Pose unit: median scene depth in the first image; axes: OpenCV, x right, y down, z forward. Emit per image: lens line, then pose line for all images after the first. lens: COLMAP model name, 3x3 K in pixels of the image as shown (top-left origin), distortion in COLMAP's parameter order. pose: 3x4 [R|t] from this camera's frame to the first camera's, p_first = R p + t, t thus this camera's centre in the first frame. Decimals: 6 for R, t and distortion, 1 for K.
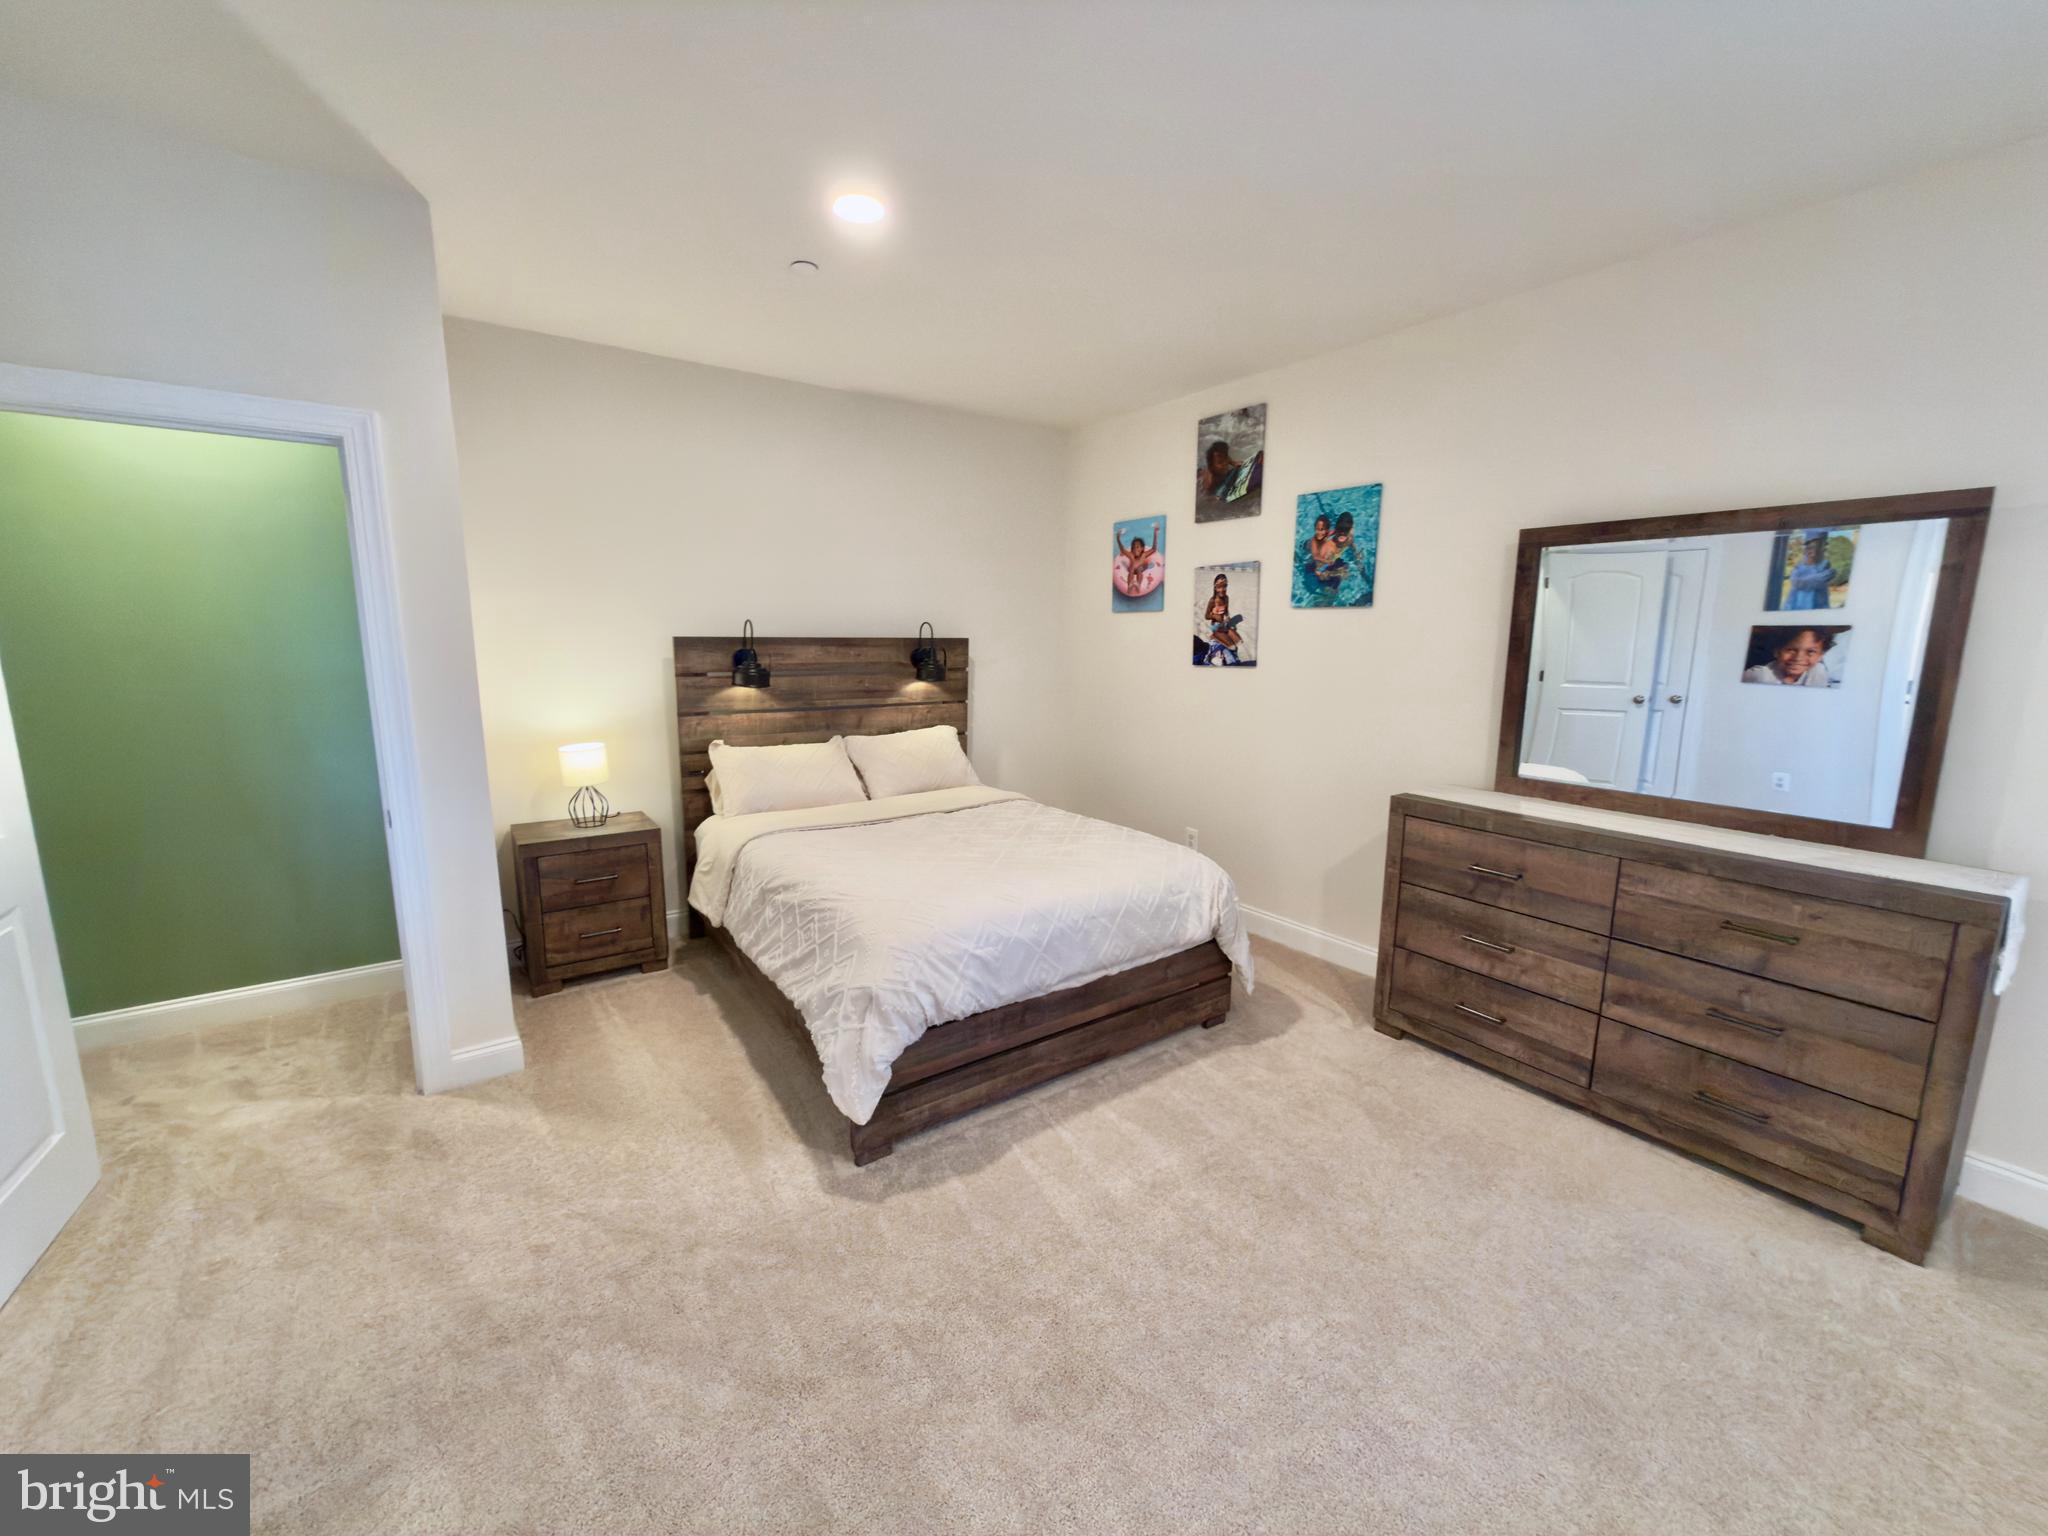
lens RADIAL K [[814.4, 0, 1033.3], [0, 814.4, 765.1], [0, 0, 1]] dist [0.001457, 0.000258]
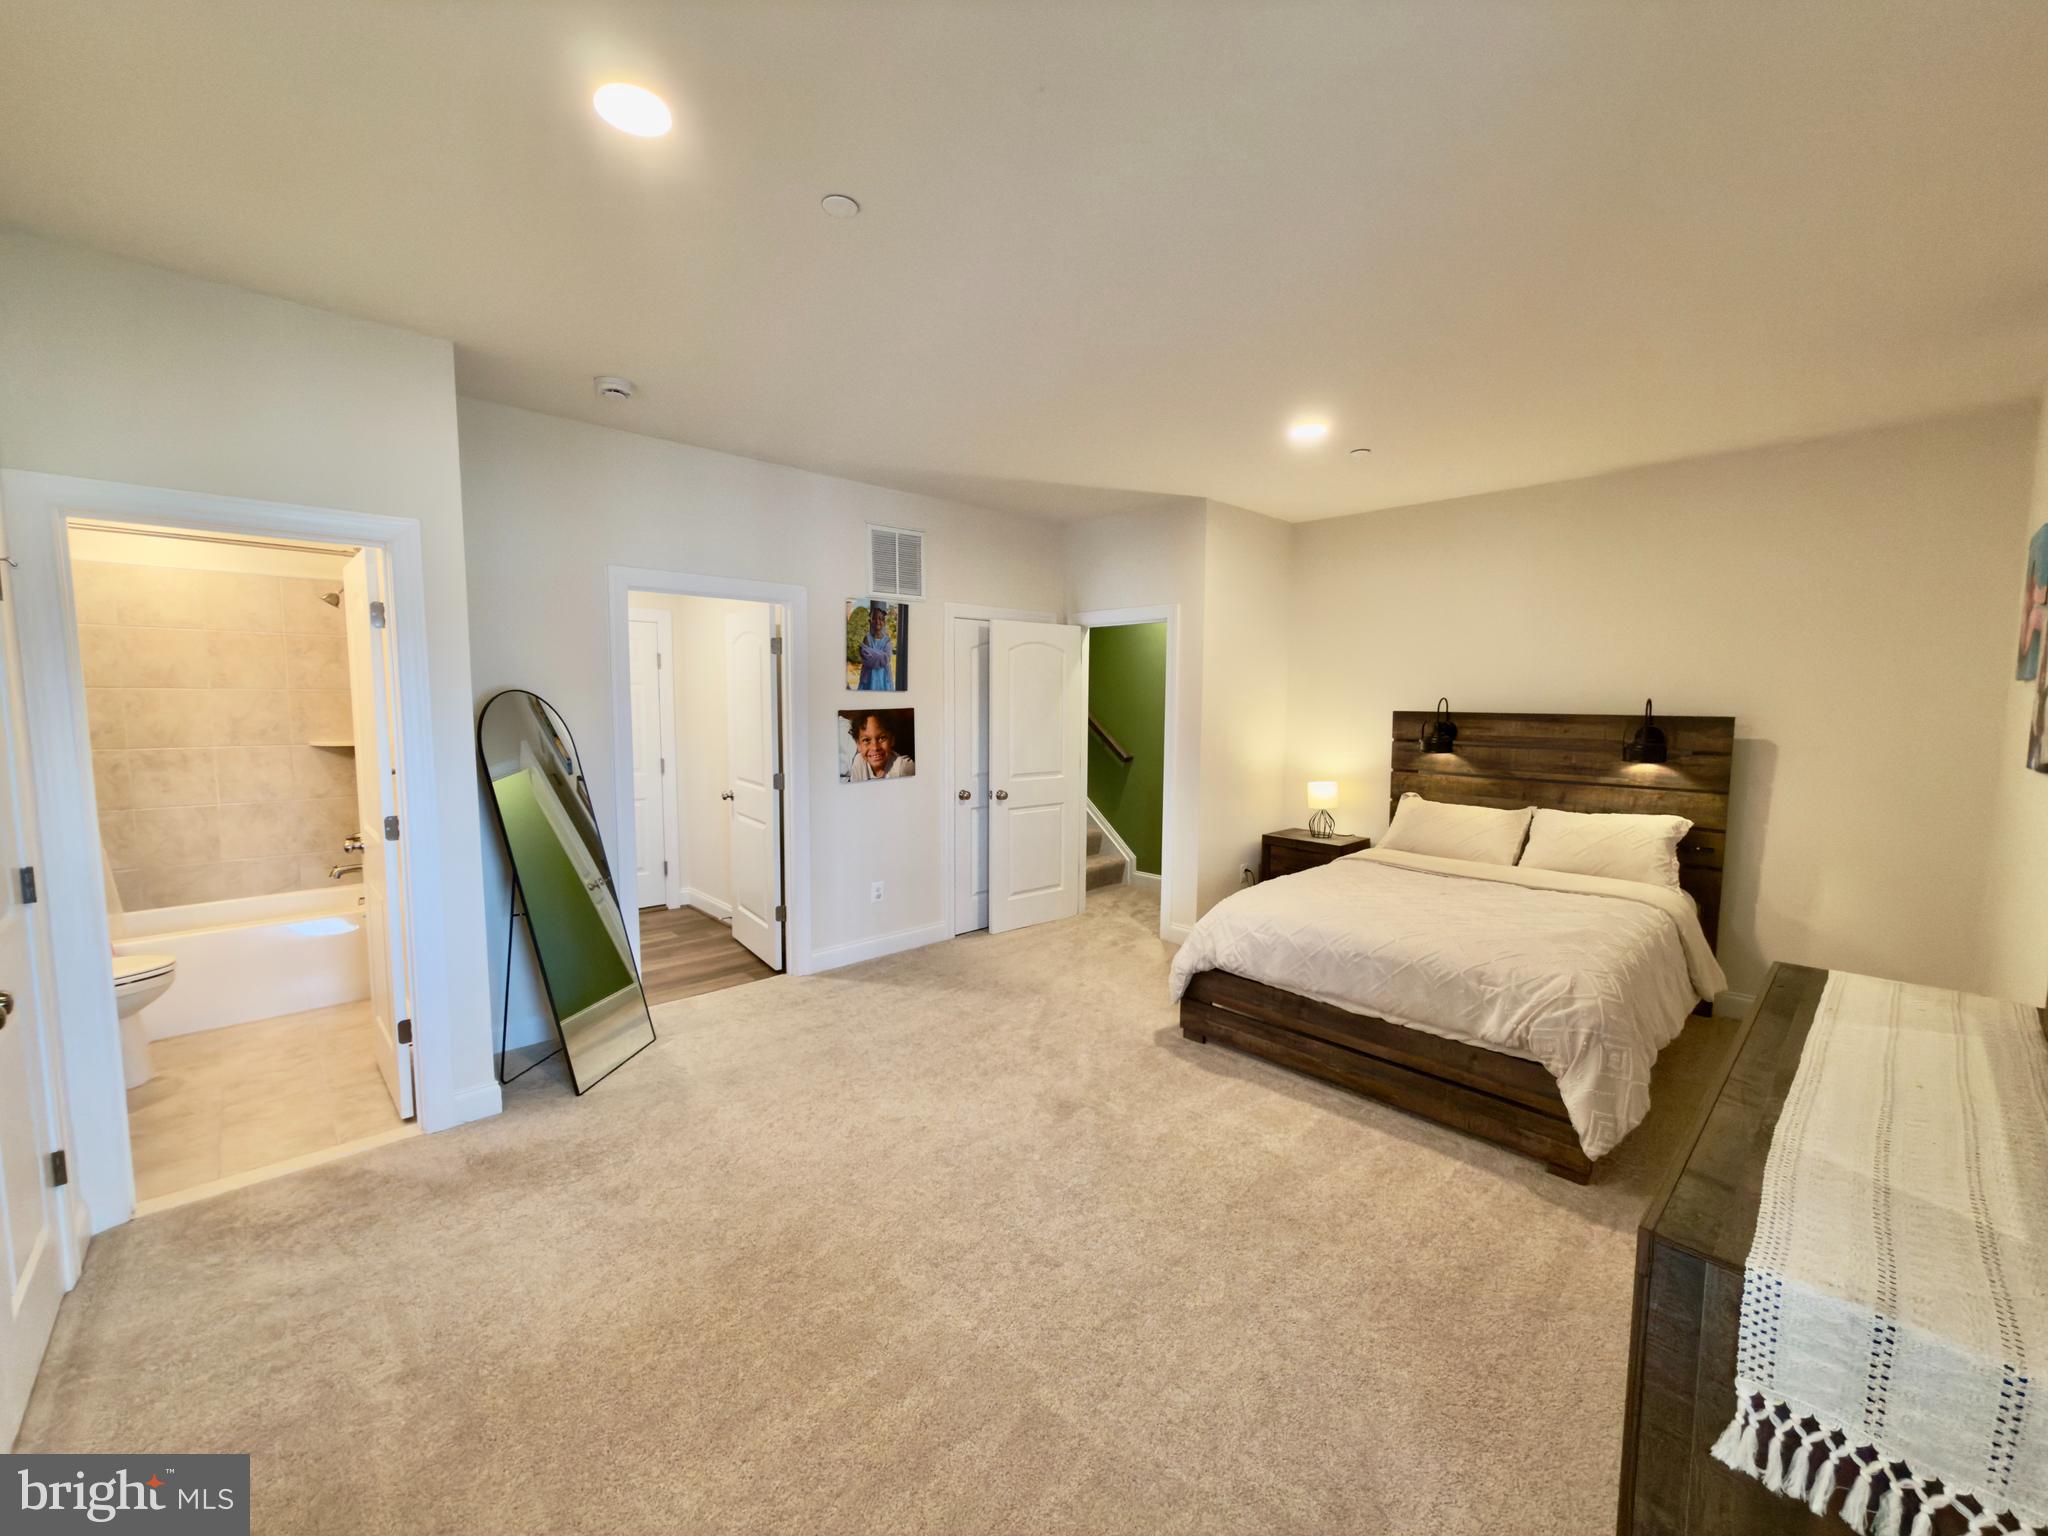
lens RADIAL K [[814.4, 0, 1033.2], [0, 814.4, 769.9], [0, 0, 1]] dist [0.001457, 0.000258]
pose [[0.142860, 0.079521, -0.986543, 0.781751], [-0.167411, 0.984346, 0.055102, -0.037501], [0.975482, 0.157286, 0.153937, 0.235418]]
